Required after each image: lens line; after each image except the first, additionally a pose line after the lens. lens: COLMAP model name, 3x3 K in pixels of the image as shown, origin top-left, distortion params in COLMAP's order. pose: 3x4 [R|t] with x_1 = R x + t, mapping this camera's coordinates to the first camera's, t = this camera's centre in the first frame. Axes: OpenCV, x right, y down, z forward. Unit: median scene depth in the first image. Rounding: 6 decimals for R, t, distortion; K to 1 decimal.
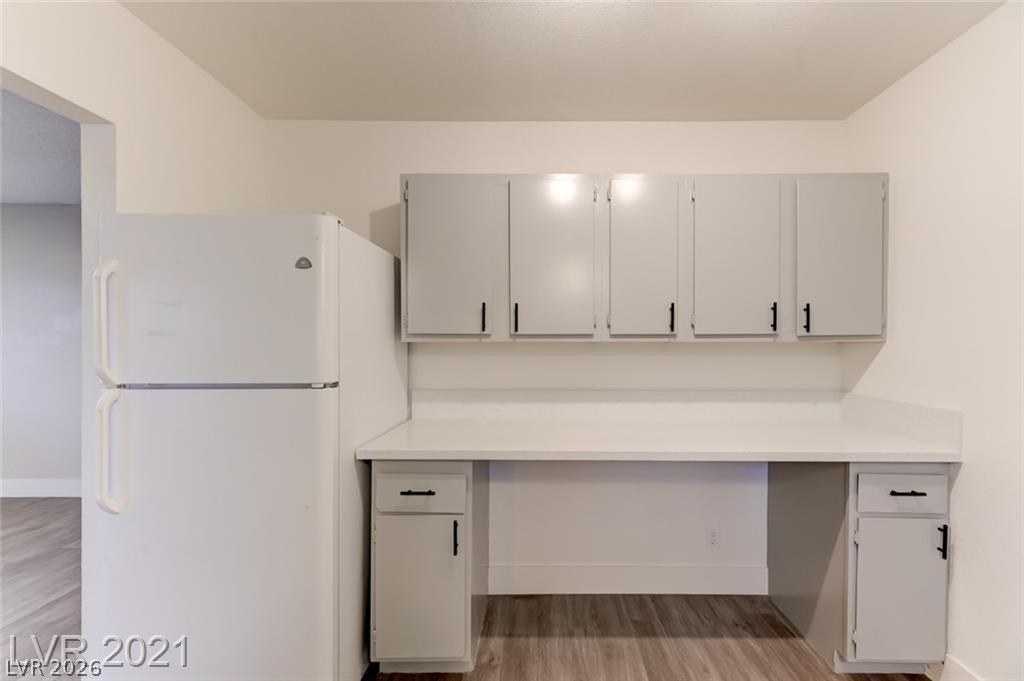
lens RADIAL K [[416.8, 0, 514.1], [0, 416.8, 346.0], [0, 0, 1]] dist [-0.001344, -0.000181]
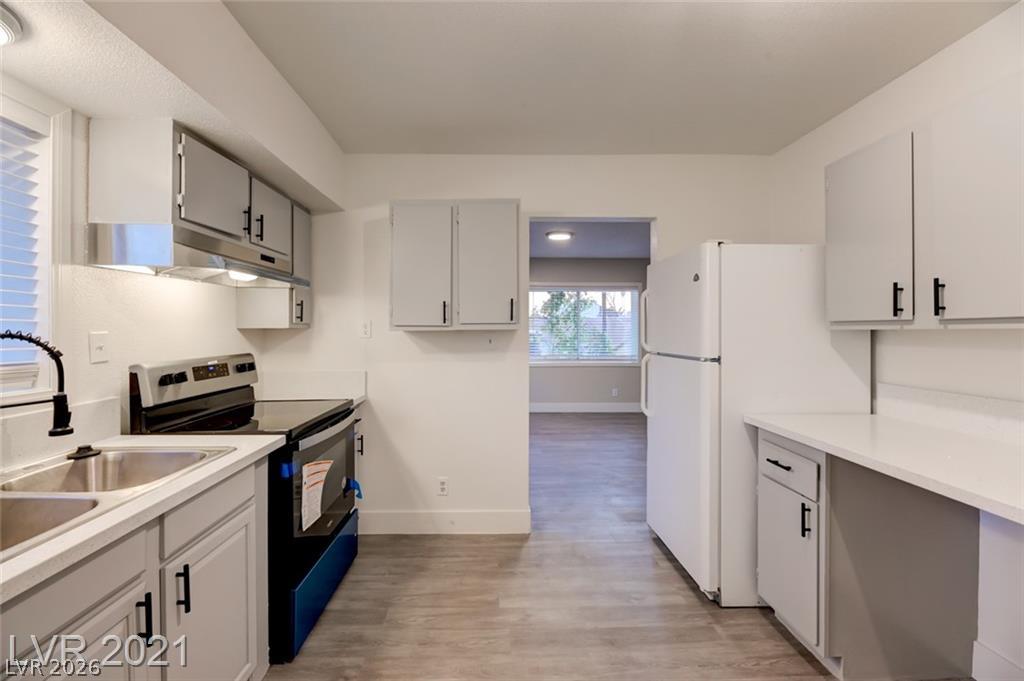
lens RADIAL K [[410.2, 0, 510.5], [0, 410.2, 328.6], [0, 0, 1]] dist [0.015816, -0.003508]
pose [[0.065684, -0.003620, -0.997834, 0.813485], [-0.008511, 0.999955, -0.004187, -0.001563], [0.997804, 0.008767, 0.065650, 0.201041]]
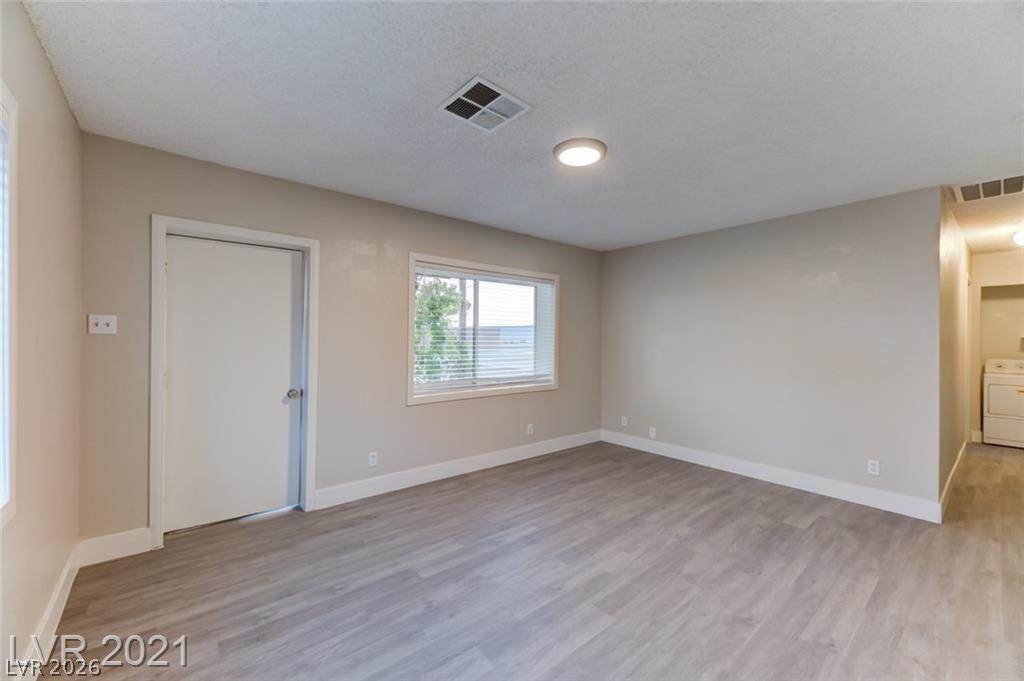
lens RADIAL K [[410.2, 0, 510.5], [0, 410.2, 328.6], [0, 0, 1]] dist [0.015816, -0.003508]
pose [[0.651260, -0.016985, -0.758665, -1.215969], [-0.011289, 0.999422, -0.032066, 0.004510], [0.758771, 0.029448, 0.650692, -0.450338]]
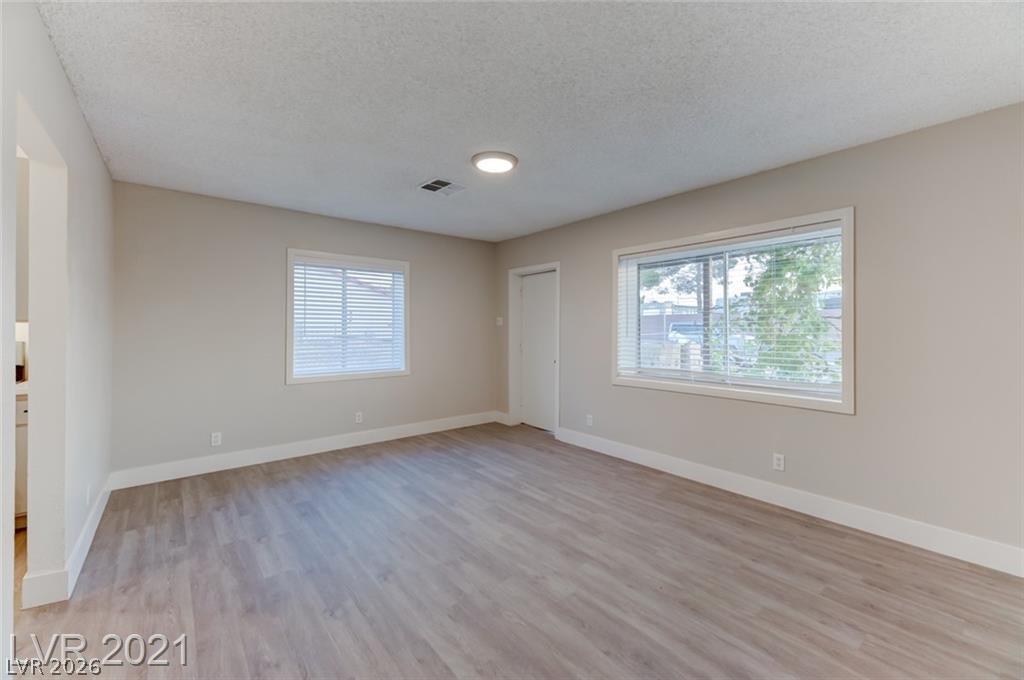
lens RADIAL K [[410.2, 0, 510.5], [0, 410.2, 328.1], [0, 0, 1]] dist [0.015816, -0.003508]
pose [[-0.766232, -0.006203, -0.642534, -1.151530], [-0.009345, 0.999955, 0.001491, 0.005031], [0.642496, 0.007147, -0.766256, 2.168582]]
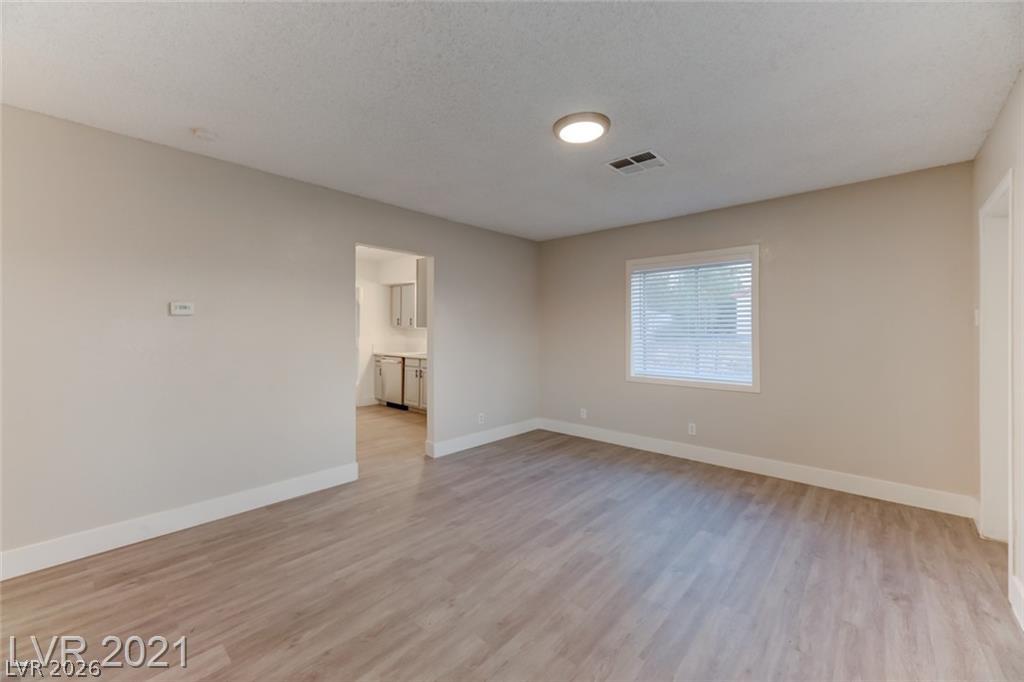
lens RADIAL K [[410.2, 0, 510.5], [0, 410.2, 329.1], [0, 0, 1]] dist [0.015816, -0.003508]
pose [[-0.753284, -0.003276, 0.657687, -3.007361], [0.000411, 0.999985, 0.005452, -0.006365], [-0.657695, 0.004377, -0.753271, 2.019882]]
